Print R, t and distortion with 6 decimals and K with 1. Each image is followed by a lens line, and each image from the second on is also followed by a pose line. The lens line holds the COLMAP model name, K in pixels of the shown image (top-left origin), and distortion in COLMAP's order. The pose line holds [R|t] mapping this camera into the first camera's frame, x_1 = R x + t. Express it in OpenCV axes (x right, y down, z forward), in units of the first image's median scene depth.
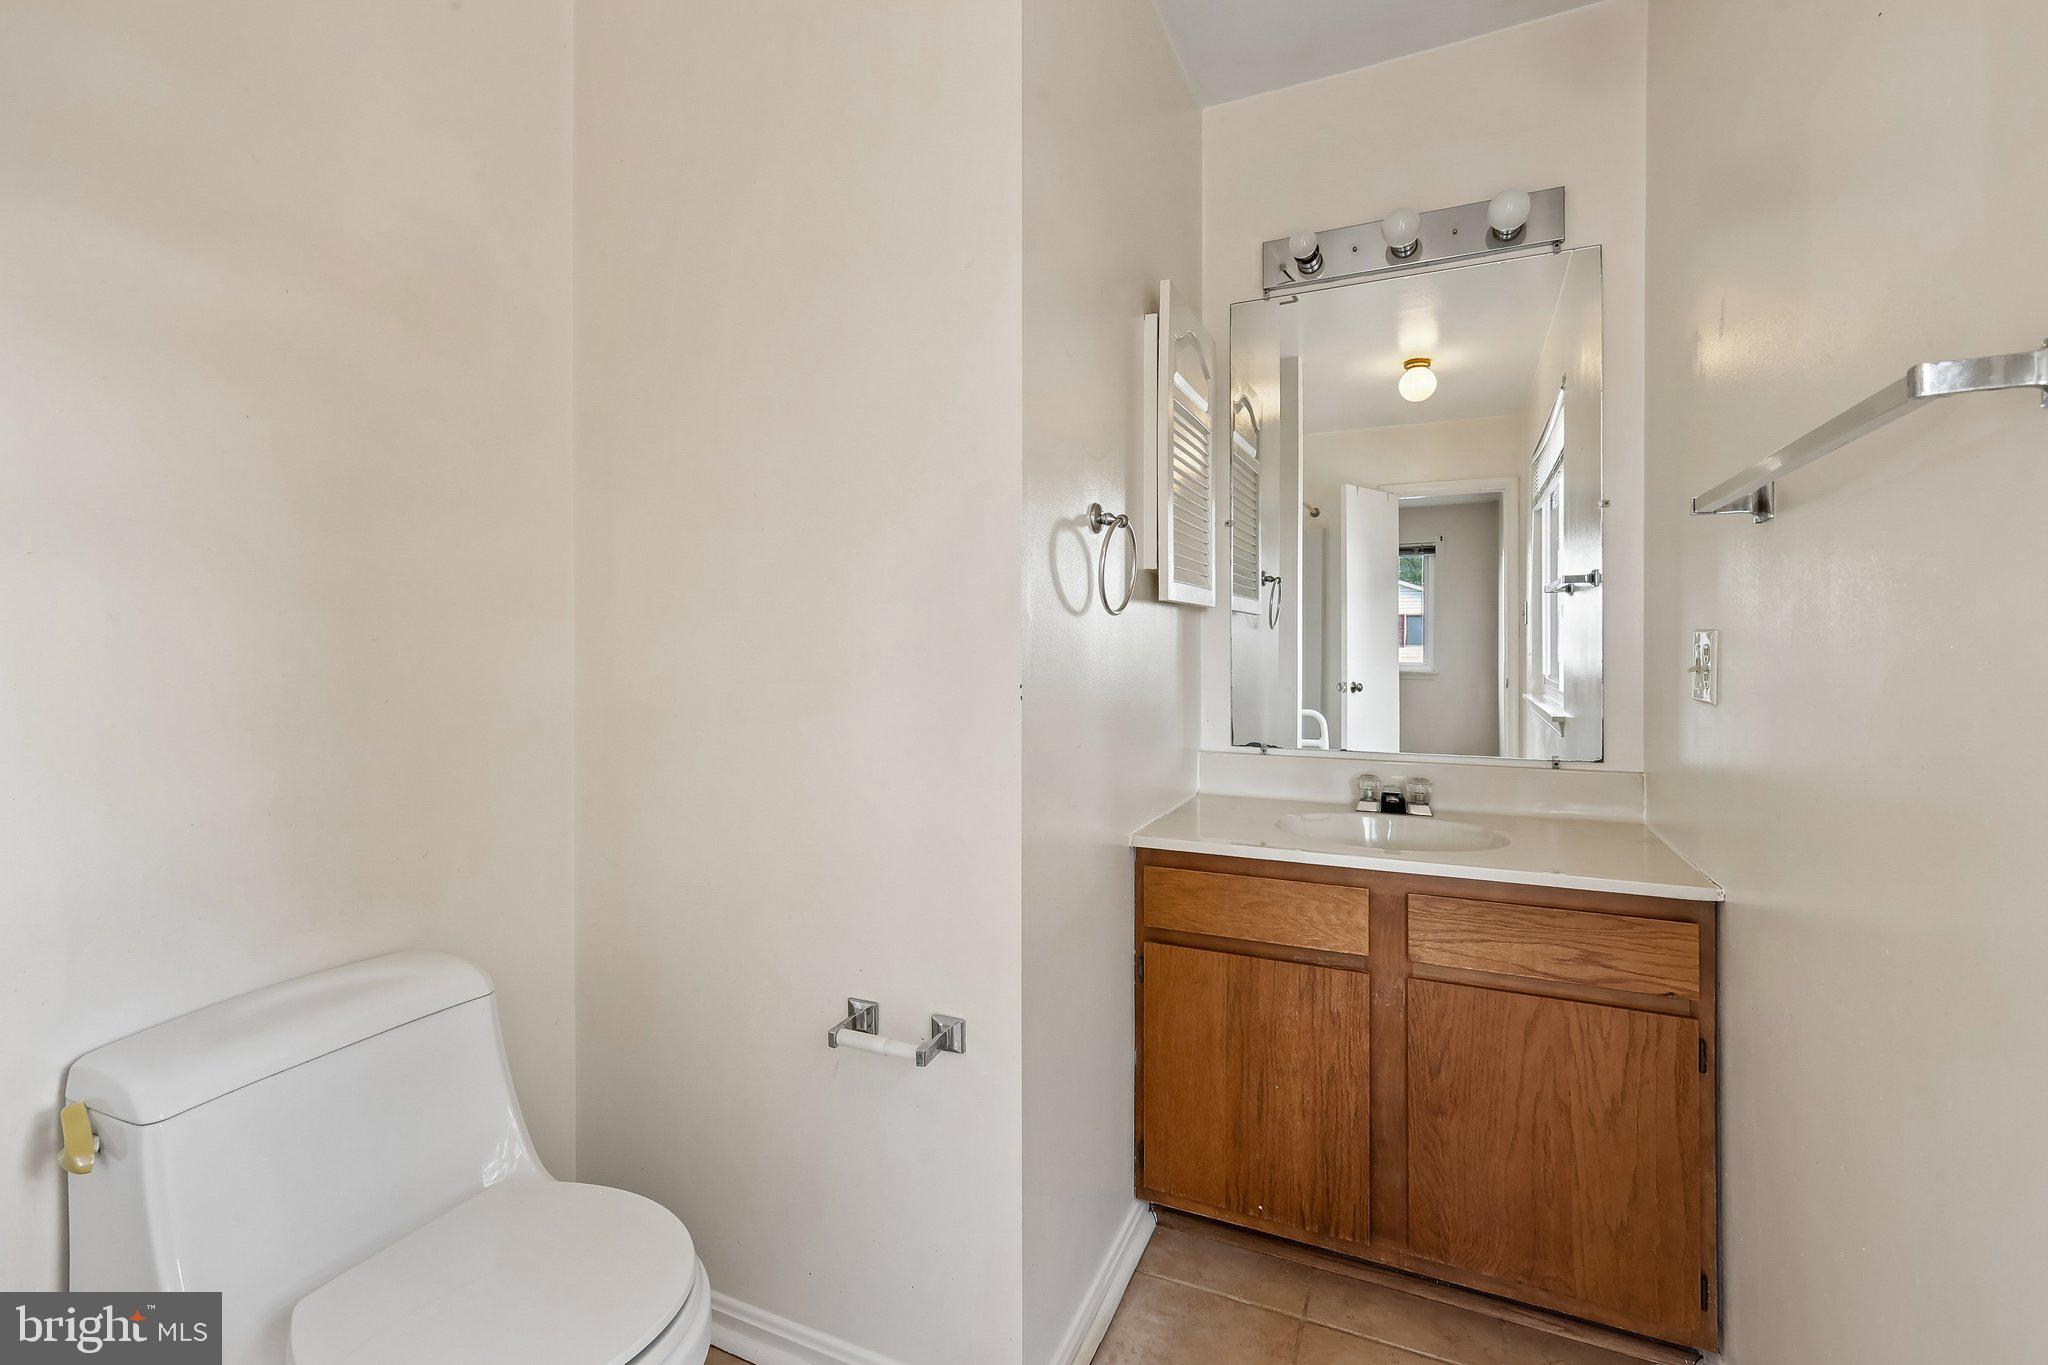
lens RADIAL K [[899.7, 0, 1028.4], [0, 899.7, 640.6], [0, 0, 1]] dist [0.004173, 0.000135]
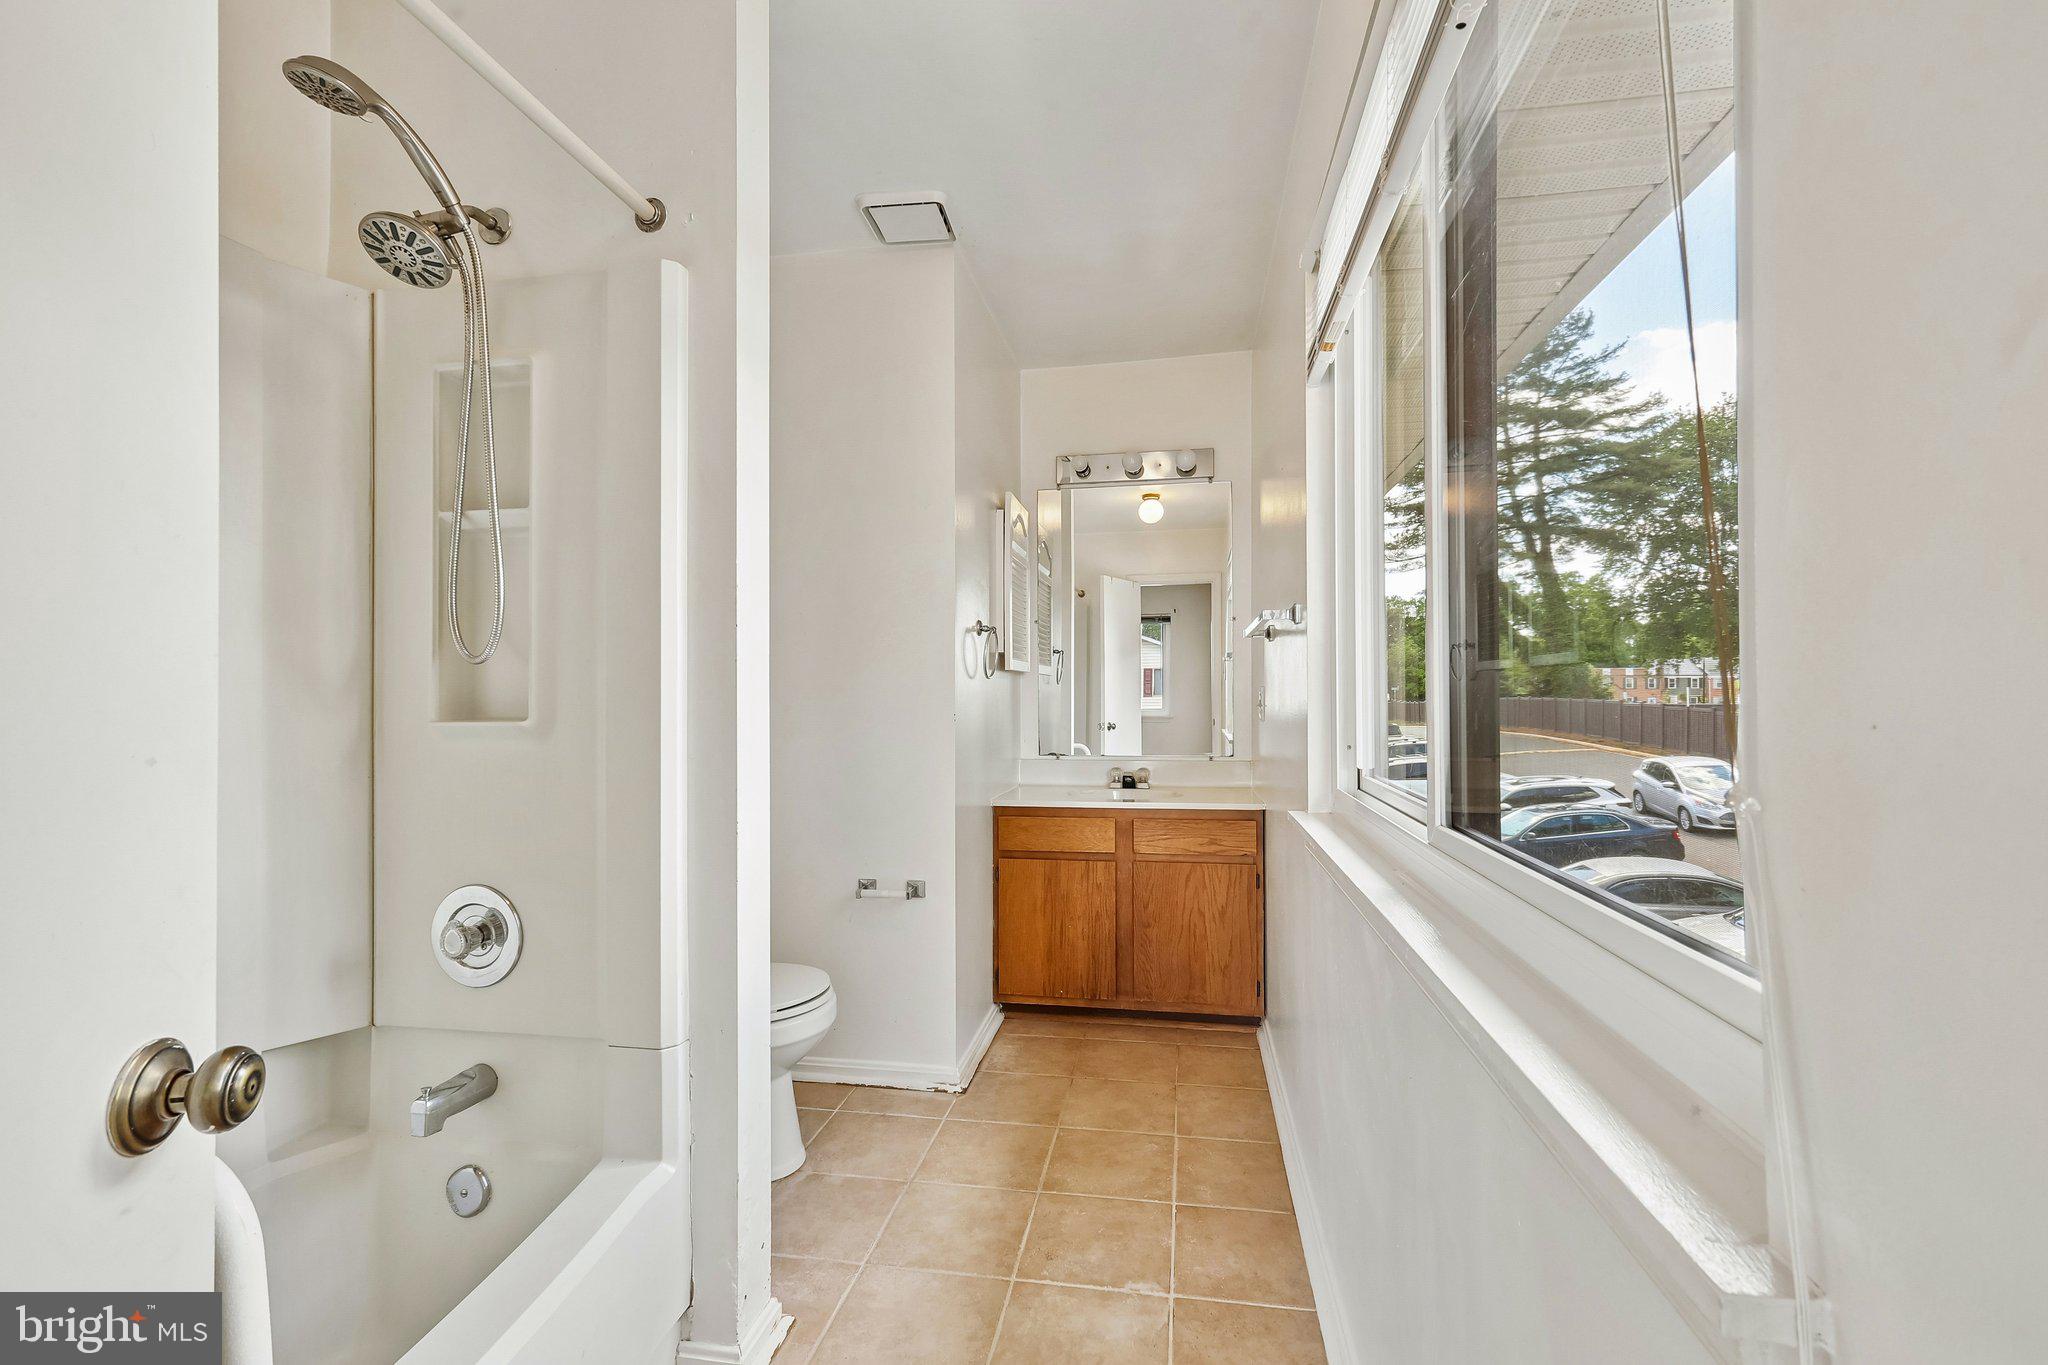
lens RADIAL K [[896.6, 0, 1028.1], [0, 896.6, 688.2], [0, 0, 1]] dist [0.004406, 0.000204]
pose [[0.967730, -0.001025, 0.251986, -0.274235], [0.001719, 0.999995, -0.002533, -0.003830], [-0.251982, 0.002884, 0.967728, -0.778339]]
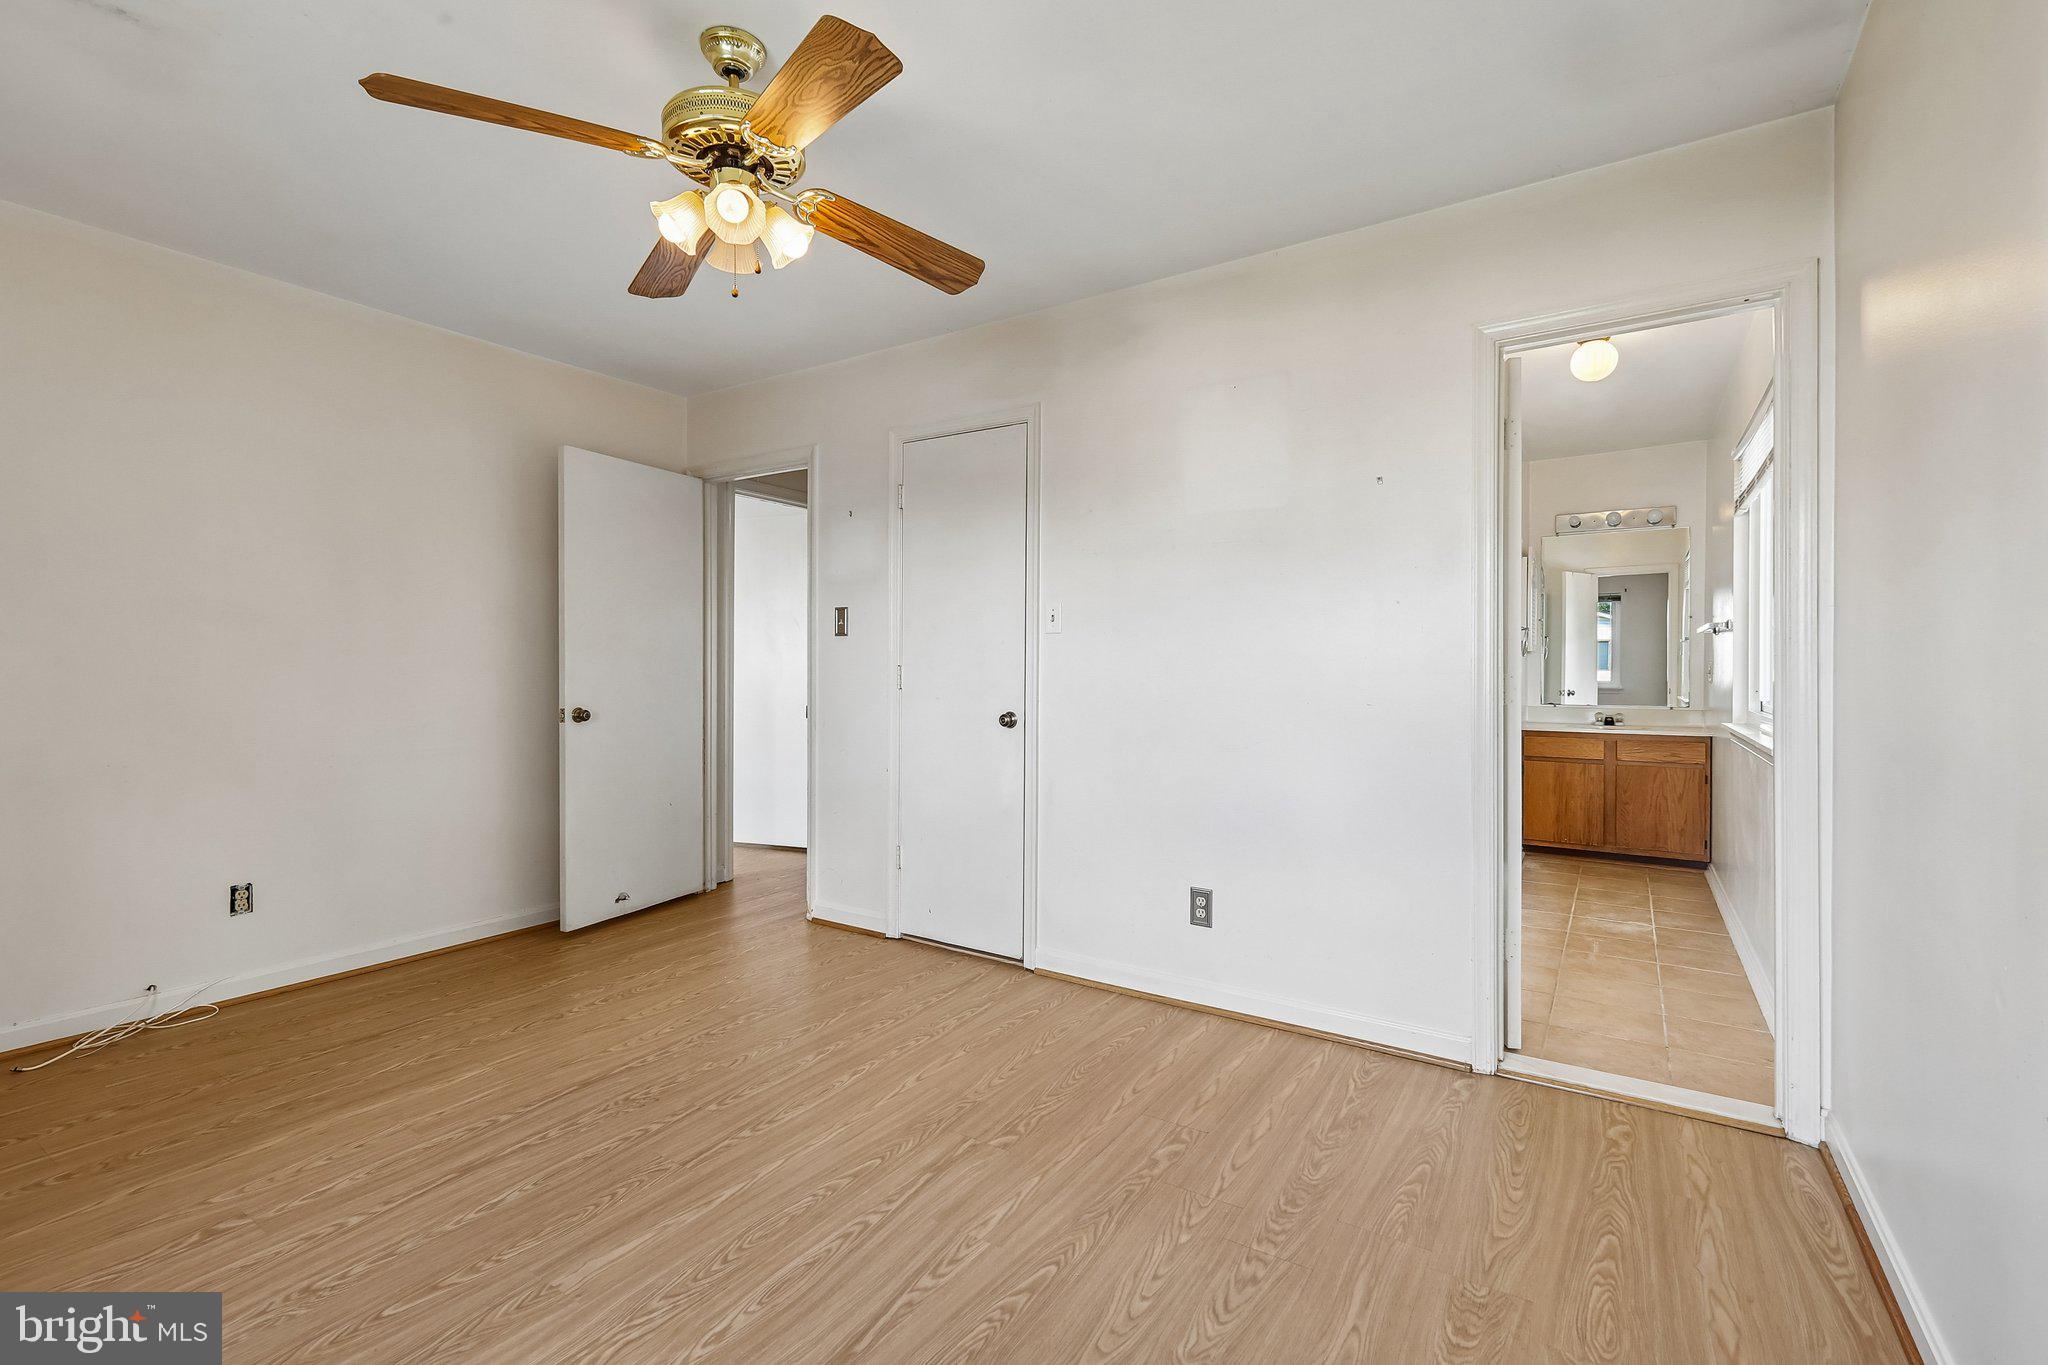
lens RADIAL K [[908.0, 0, 1026.4], [0, 908.0, 669.3], [0, 0, 1]] dist [0.004406, 0.000348]
pose [[0.988785, 0.003695, -0.149299, -1.126301], [-0.002370, 0.999956, 0.009051, -0.006630], [0.149326, -0.008595, 0.988751, -2.414035]]
